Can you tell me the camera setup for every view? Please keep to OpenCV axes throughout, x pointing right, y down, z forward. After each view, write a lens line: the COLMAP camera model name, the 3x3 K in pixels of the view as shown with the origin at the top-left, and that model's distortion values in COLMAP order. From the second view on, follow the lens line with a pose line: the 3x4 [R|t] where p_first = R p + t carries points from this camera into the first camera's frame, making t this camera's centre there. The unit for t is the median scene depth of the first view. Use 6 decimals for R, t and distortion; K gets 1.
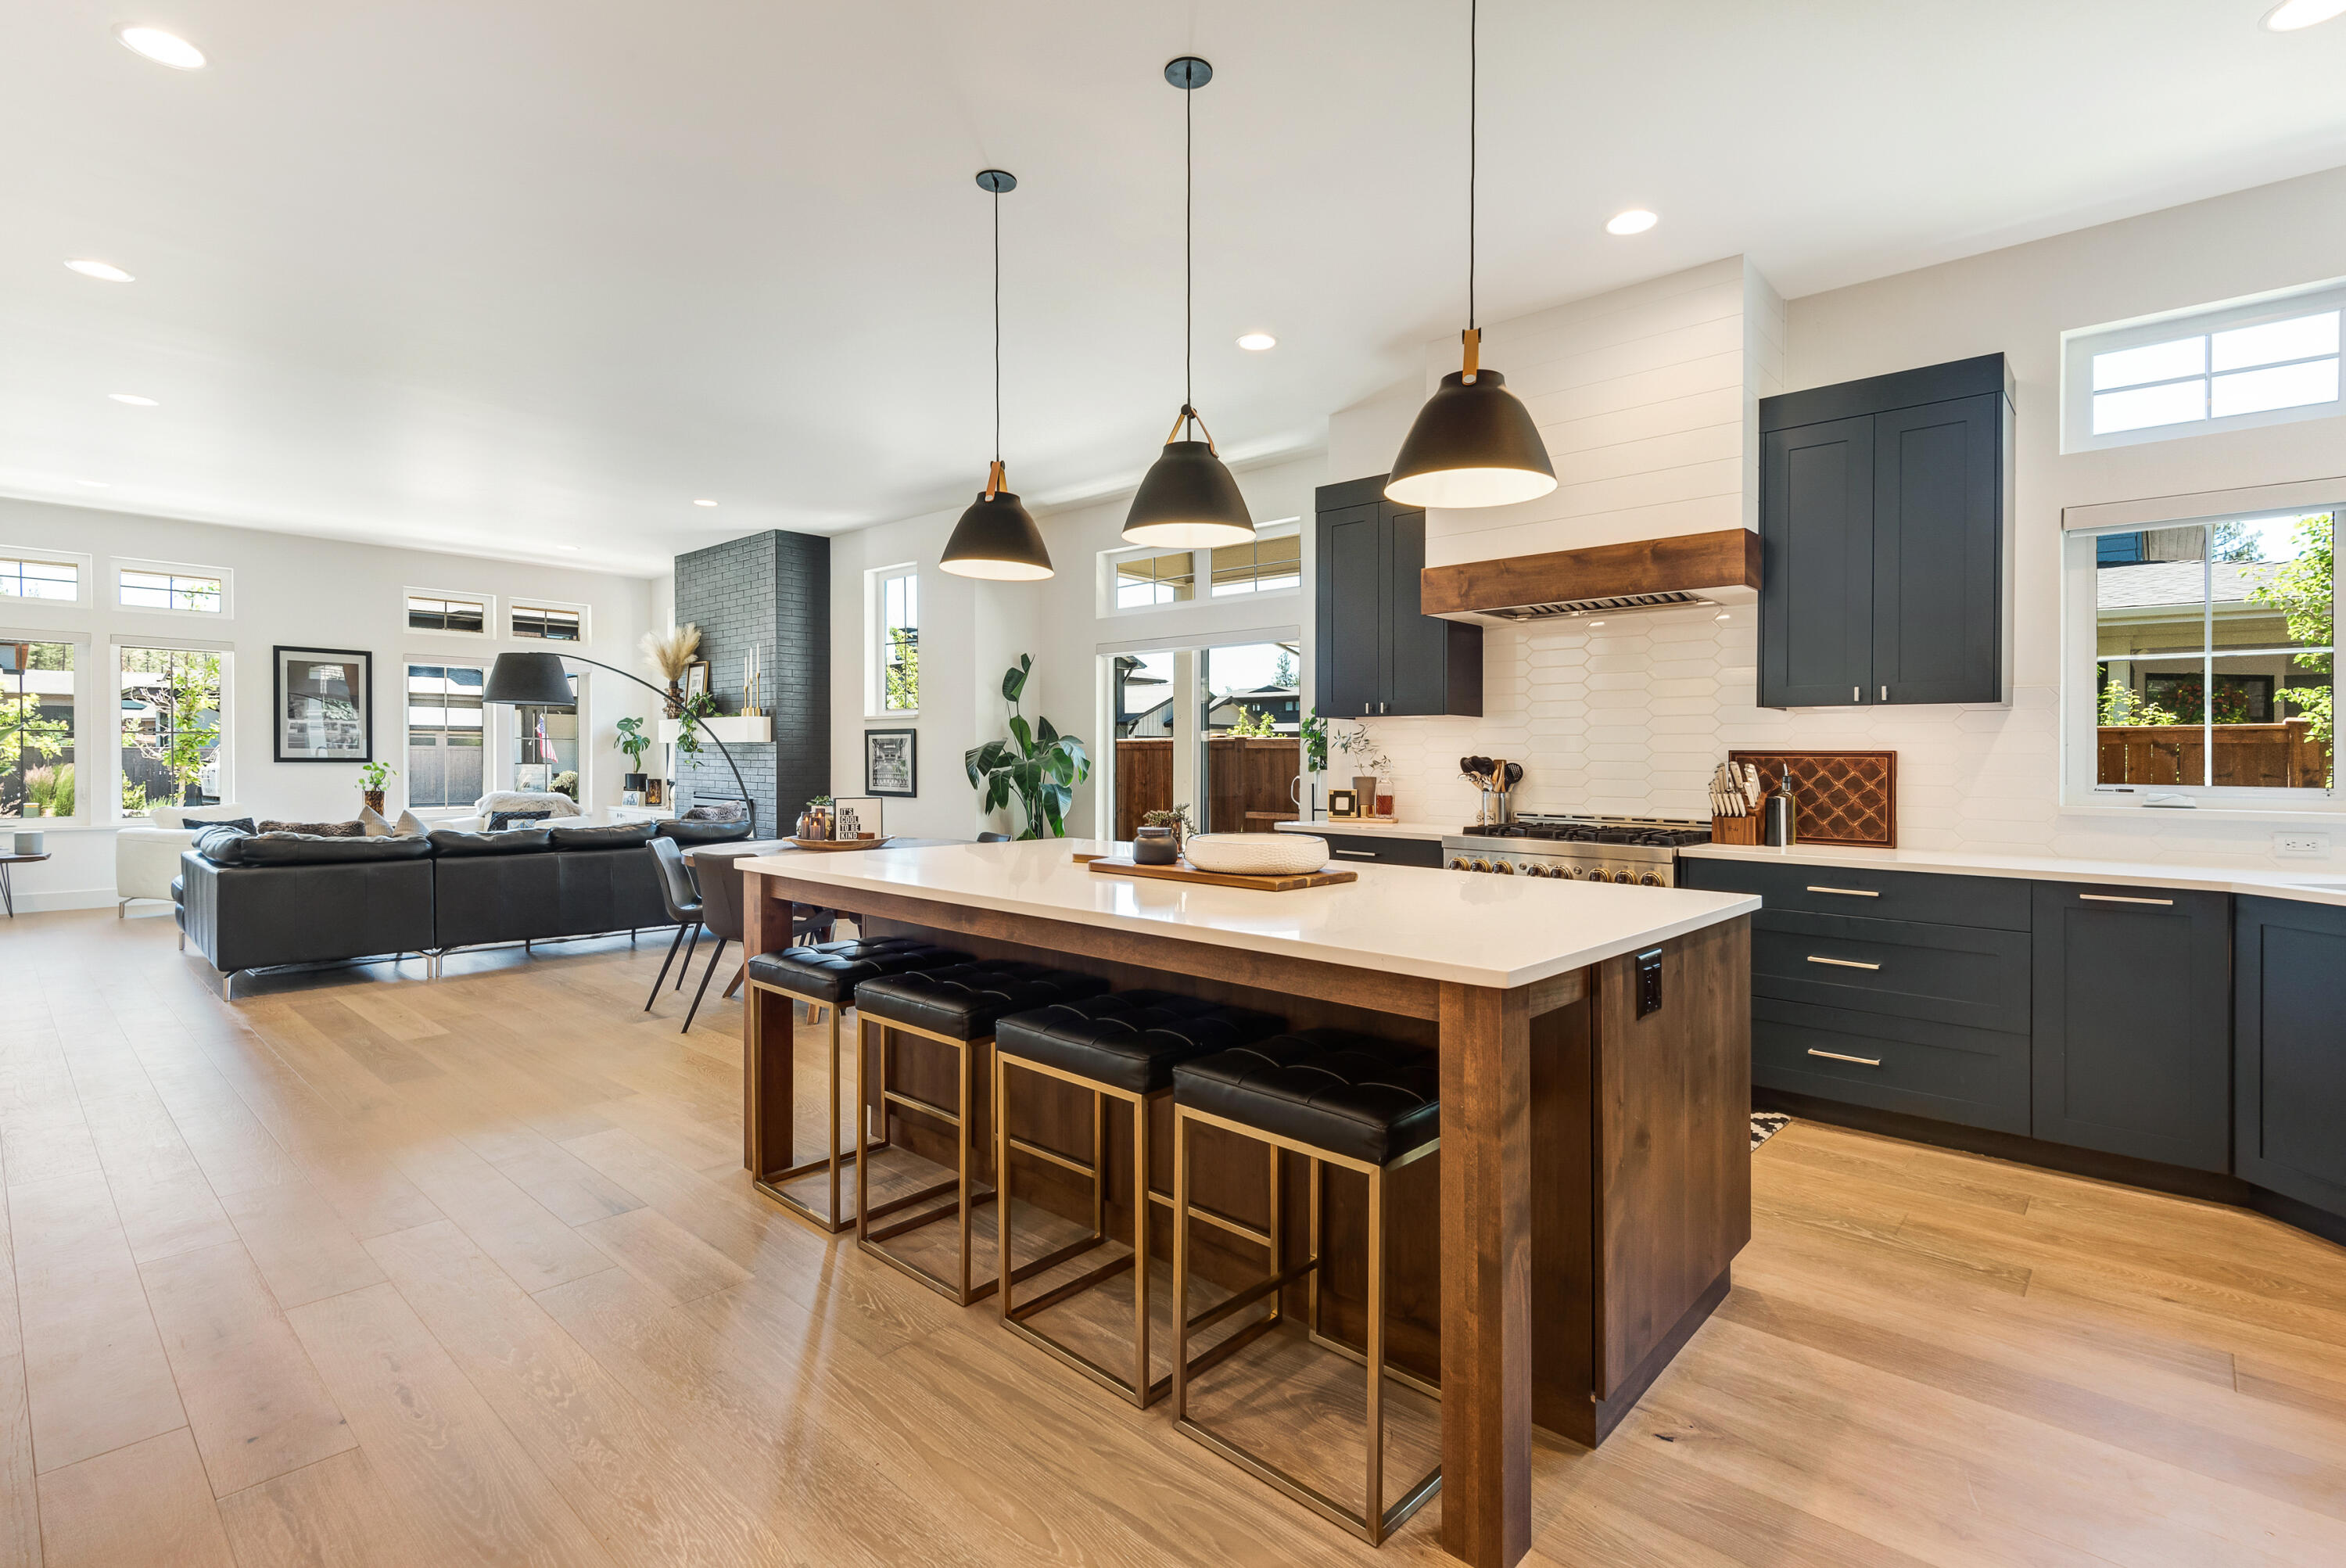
lens RADIAL K [[1077.5, 0, 1166.8], [0, 1077.5, 784.4], [0, 0, 1]] dist [0.023899, -0.011695]
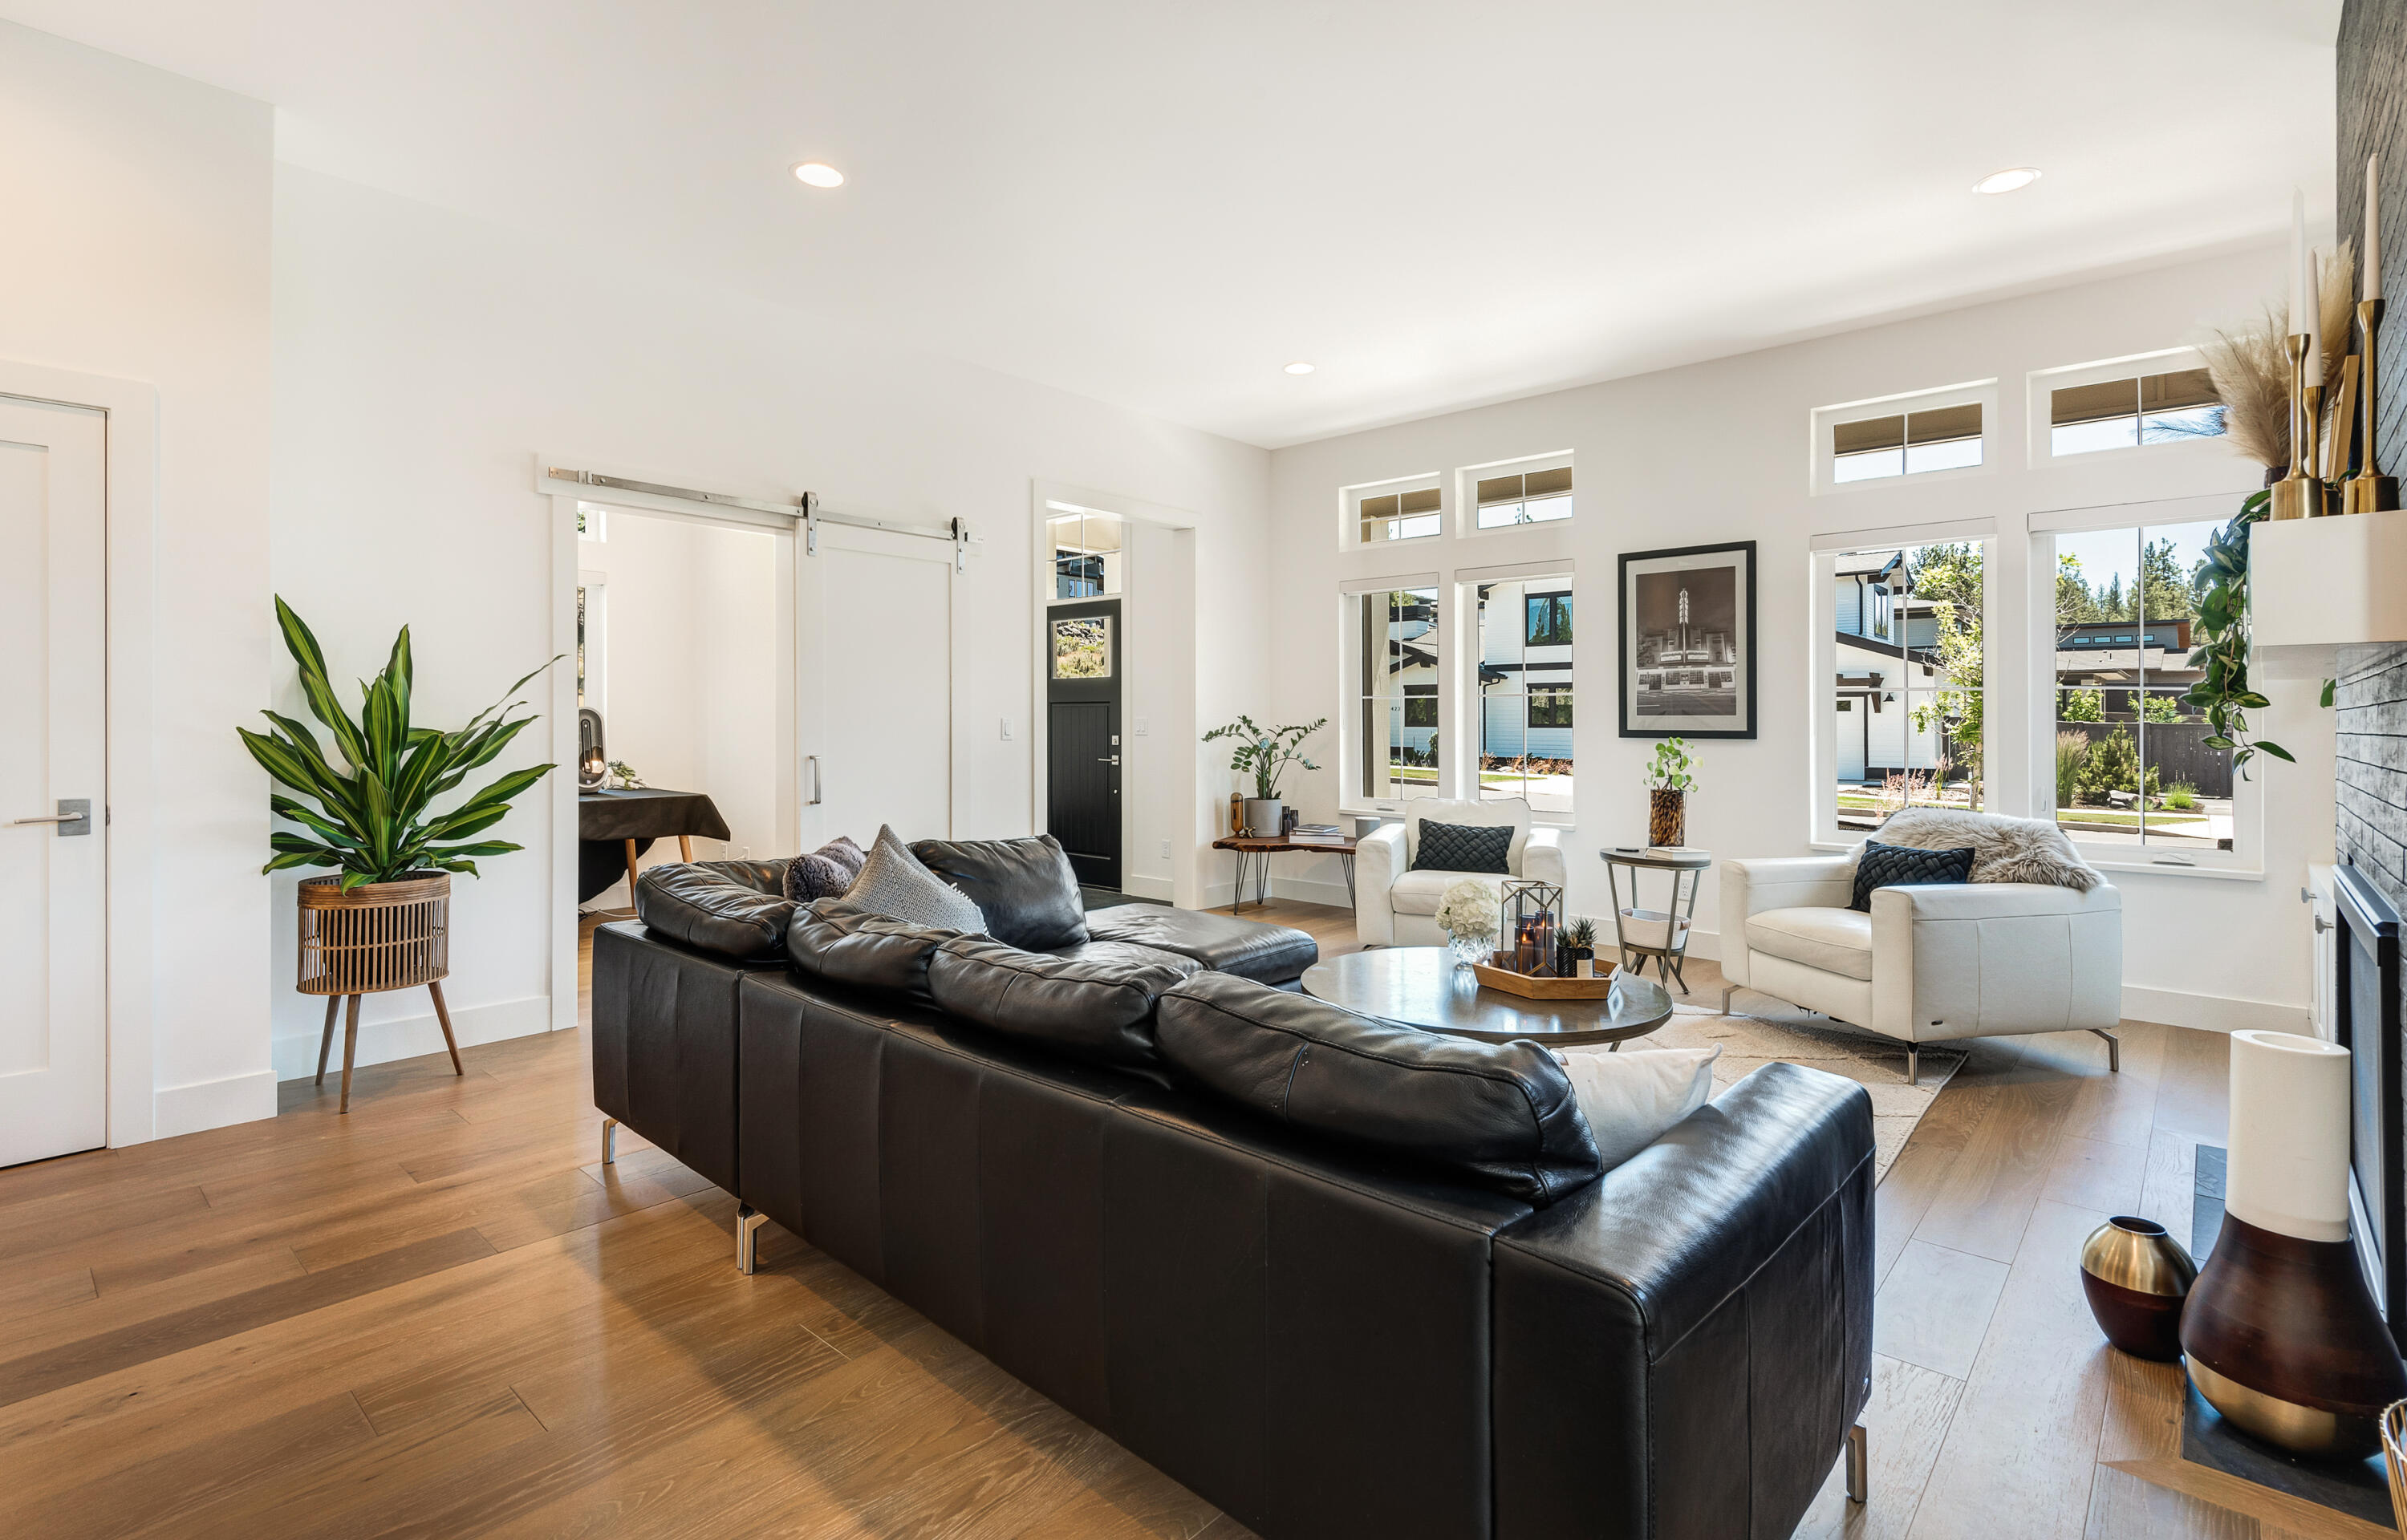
lens RADIAL K [[1114.0, 0, 1194.4], [0, 1114.0, 724.9], [0, 0, 1]] dist [-0.001580, 0.000632]
pose [[-0.004278, -0.005513, -0.999976, -0.195560], [-0.028732, 0.999573, -0.005388, -0.019602], [0.999578, 0.028708, -0.004434, 0.859081]]
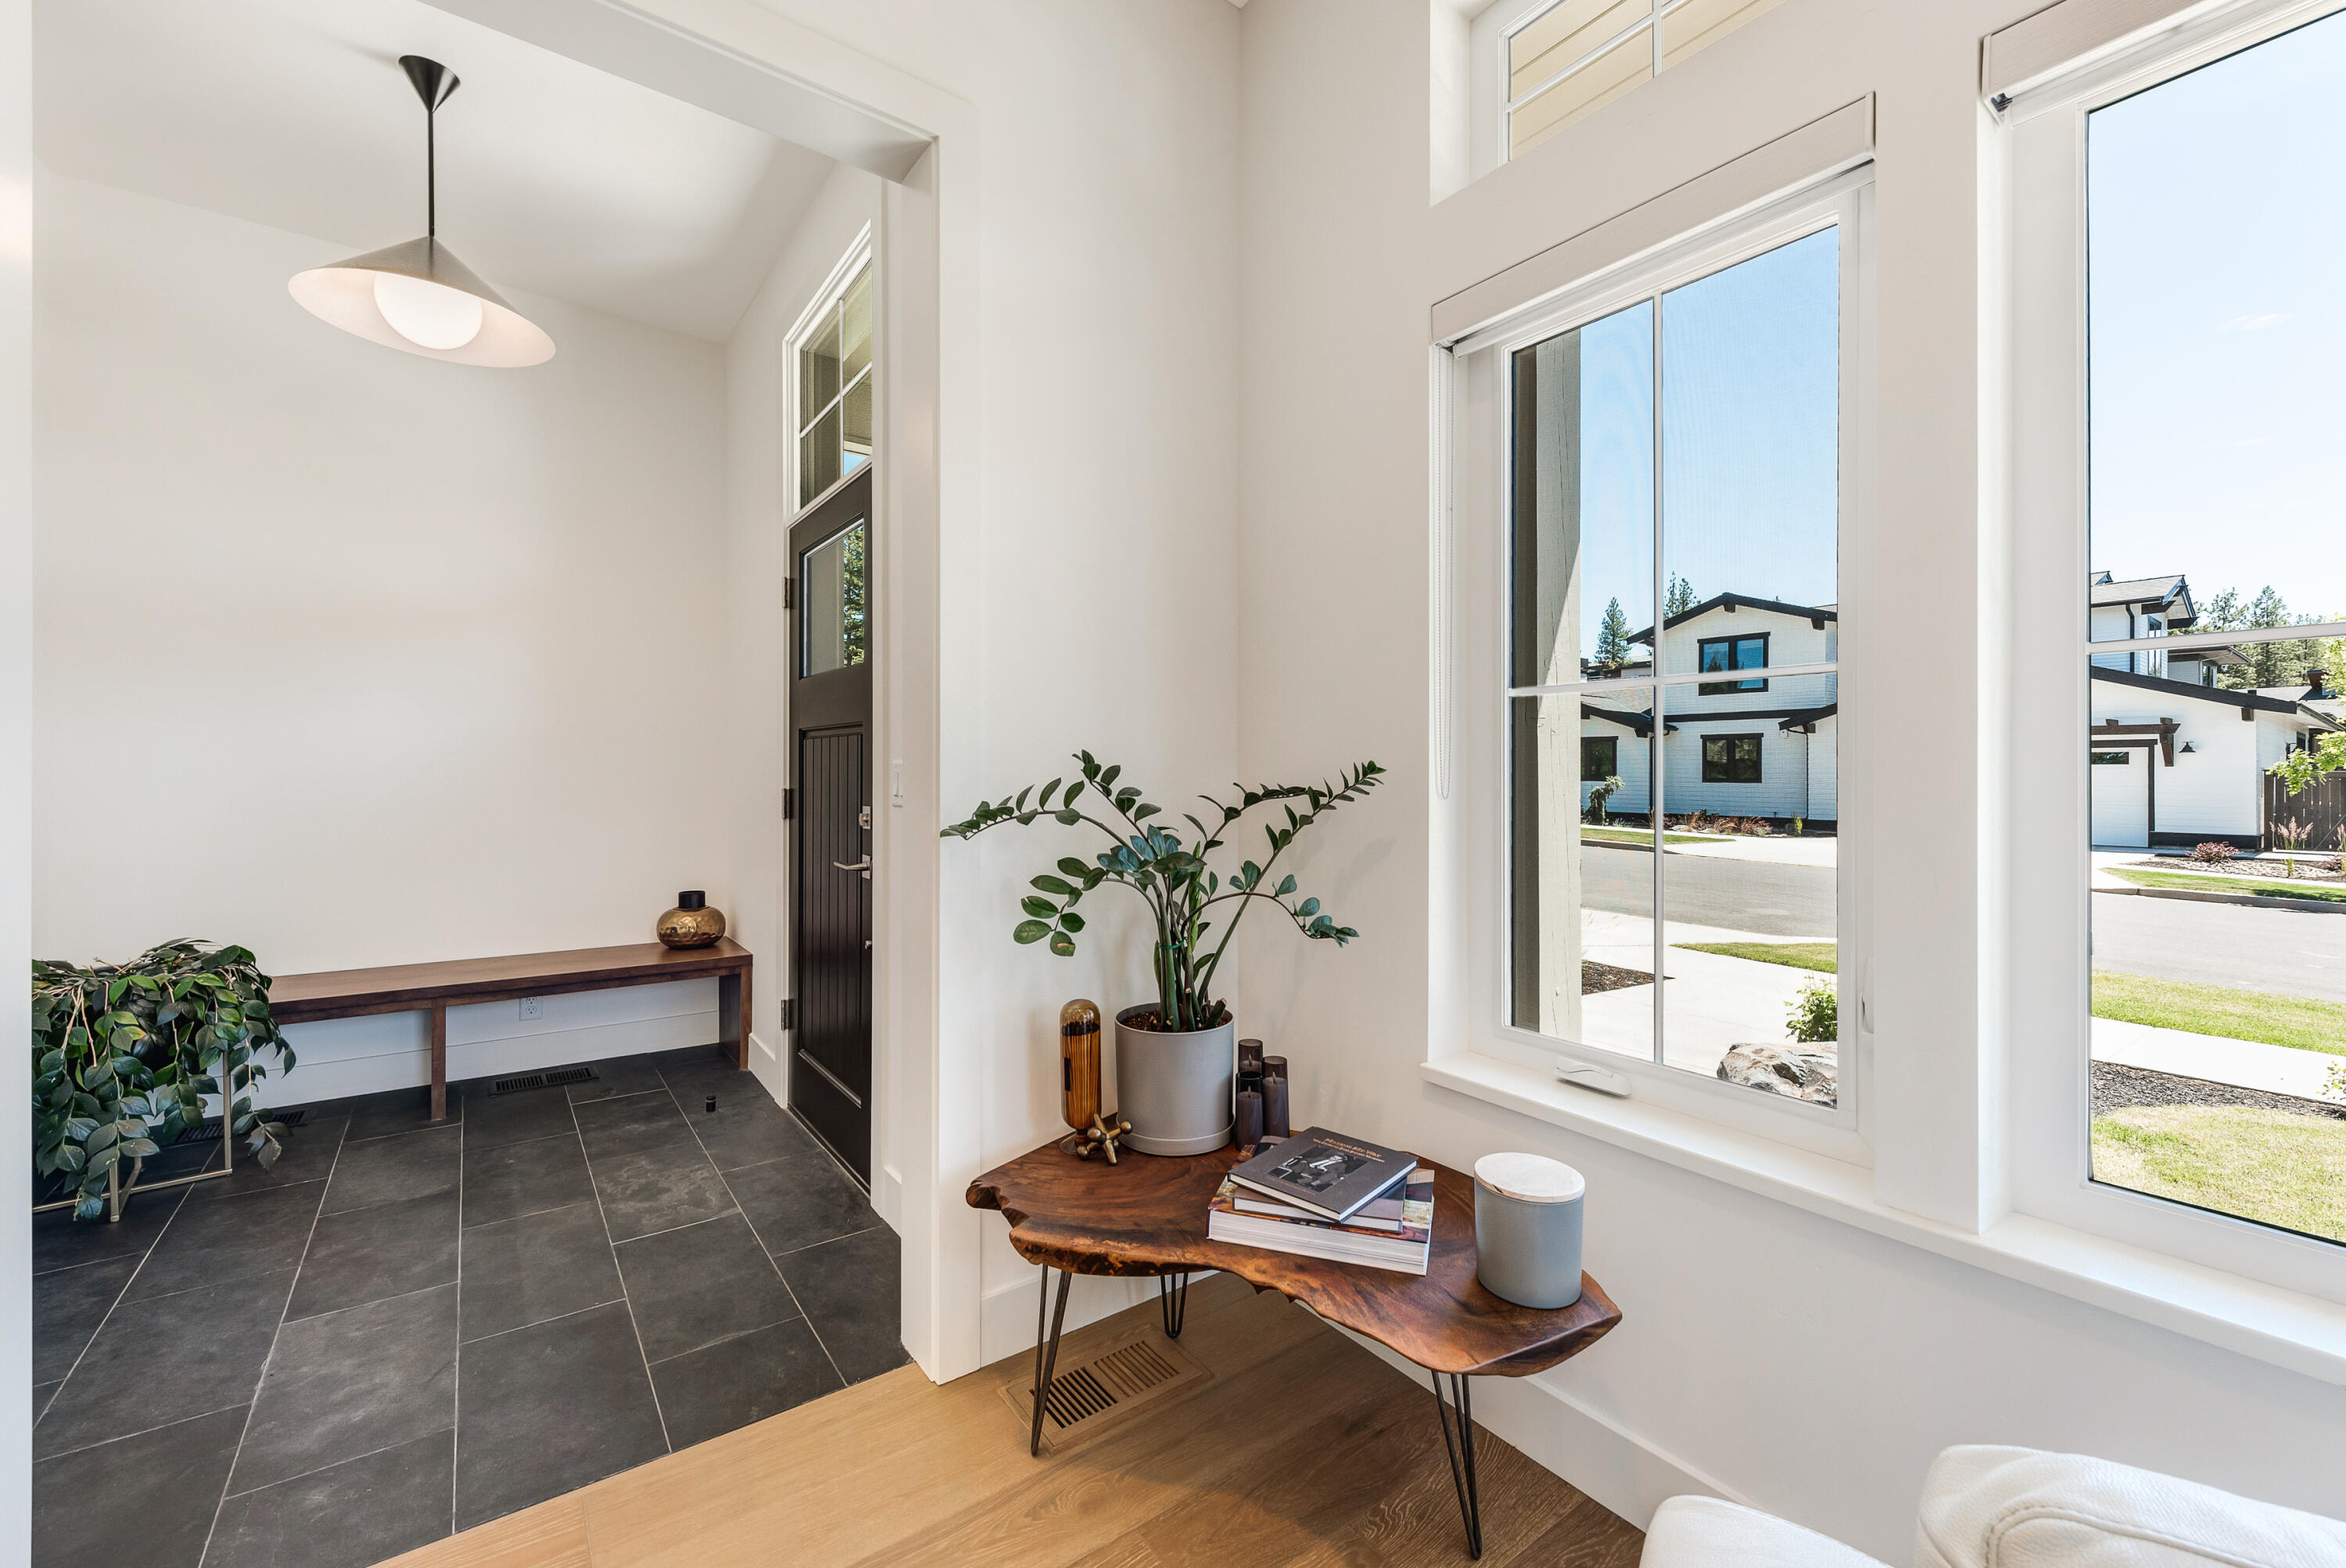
lens RADIAL K [[934.4, 0, 1176.2], [0, 934.4, 770.1], [0, 0, 1]] dist [0.002297, -0.000843]
pose [[-0.202924, -0.013952, -0.979095, -0.860074], [-0.032050, 0.999457, -0.007600, -0.027370], [0.978670, 0.029838, -0.203261, 0.958143]]
